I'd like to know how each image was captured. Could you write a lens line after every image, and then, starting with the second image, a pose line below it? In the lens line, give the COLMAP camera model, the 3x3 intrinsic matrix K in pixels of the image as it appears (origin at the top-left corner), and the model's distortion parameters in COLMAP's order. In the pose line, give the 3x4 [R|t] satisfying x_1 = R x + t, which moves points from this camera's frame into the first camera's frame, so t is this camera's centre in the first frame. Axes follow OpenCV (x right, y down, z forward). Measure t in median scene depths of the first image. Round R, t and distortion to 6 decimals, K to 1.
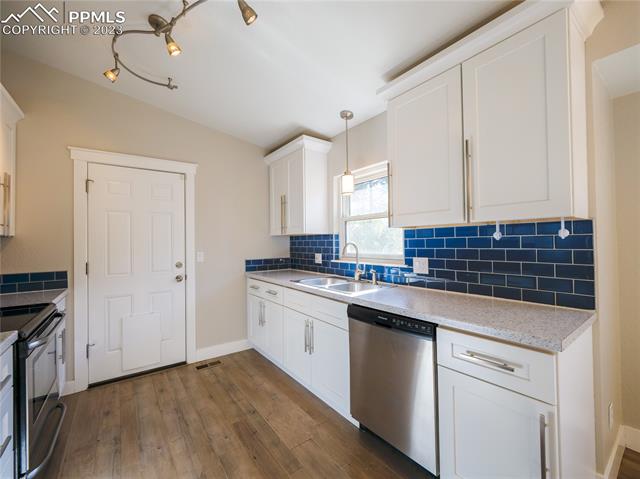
lens RADIAL K [[269.6, 0, 314.3], [0, 269.6, 239.6], [0, 0, 1]] dist [-0.000678, -0.000091]
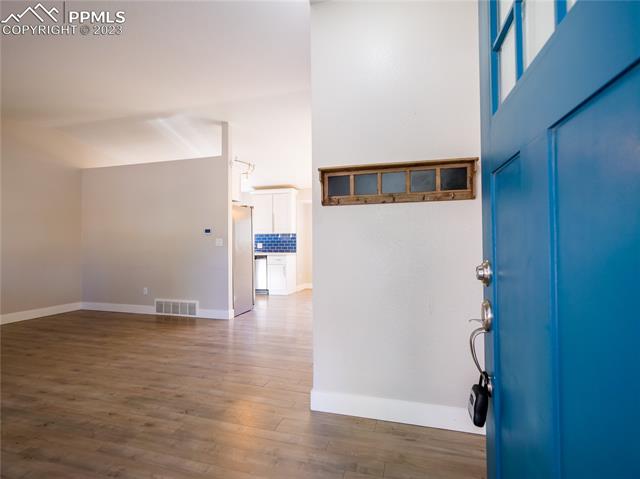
lens RADIAL K [[344.0, 0, 317.6], [0, 344.0, 242.2], [0, 0, 1]] dist [-0.000512, 0.000973]
pose [[0.799230, 0.016051, 0.600811, -0.104429], [-0.014753, 0.999866, -0.007087, 0.005119], [-0.600844, -0.003199, 0.799360, -0.184217]]
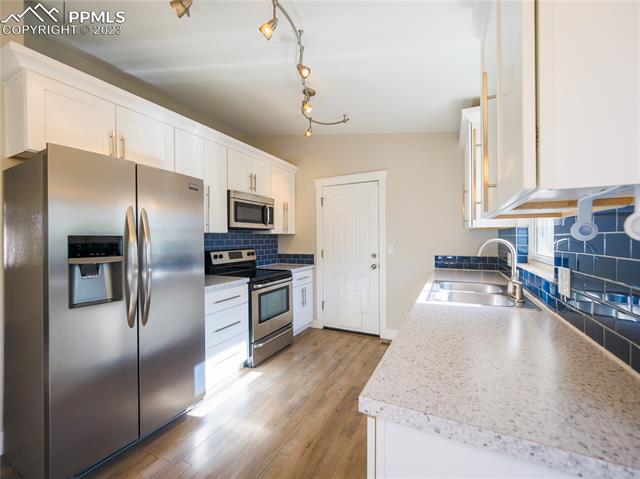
lens RADIAL K [[269.6, 0, 314.3], [0, 269.6, 239.6], [0, 0, 1]] dist [-0.000678, -0.000091]
pose [[0.462574, 0.013261, -0.886481, 0.635176], [0.010944, 0.999727, 0.020666, -0.010709], [0.886513, -0.019261, 0.462303, 0.258316]]
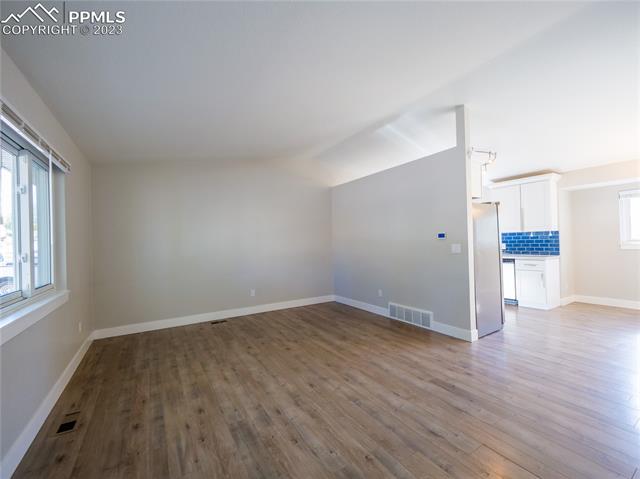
lens RADIAL K [[269.6, 0, 314.3], [0, 269.6, 239.6], [0, 0, 1]] dist [-0.000678, -0.000091]
pose [[0.996196, -0.011961, -0.086313, -0.089952], [0.012608, 0.999896, 0.006948, -0.001084], [0.086221, -0.008010, 0.996244, -0.134144]]
